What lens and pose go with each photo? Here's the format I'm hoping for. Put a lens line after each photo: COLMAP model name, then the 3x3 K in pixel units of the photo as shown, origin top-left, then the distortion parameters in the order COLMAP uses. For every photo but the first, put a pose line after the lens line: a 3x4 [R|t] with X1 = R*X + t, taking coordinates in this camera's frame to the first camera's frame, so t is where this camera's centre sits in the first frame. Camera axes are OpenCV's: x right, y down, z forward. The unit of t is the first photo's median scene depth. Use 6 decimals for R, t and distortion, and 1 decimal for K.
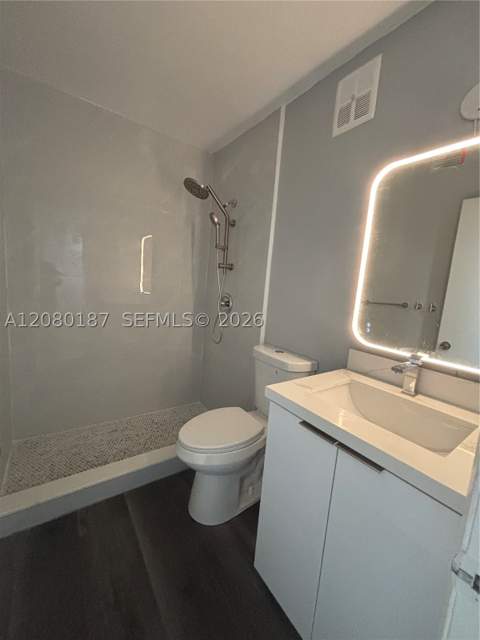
lens RADIAL K [[266.2, 0, 238.6], [0, 266.2, 320.3], [0, 0, 1]] dist [-0.001575, -0.000503]
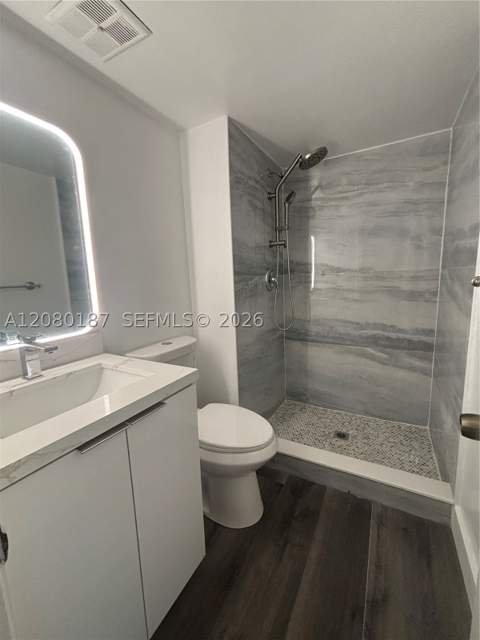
lens RADIAL K [[266.2, 0, 238.6], [0, 266.2, 320.3], [0, 0, 1]] dist [-0.001575, -0.000503]
pose [[-0.443547, -0.209385, 0.871449, -0.569560], [0.100646, 0.954541, 0.280576, -0.119181], [-0.890582, 0.212156, -0.402310, 0.959681]]
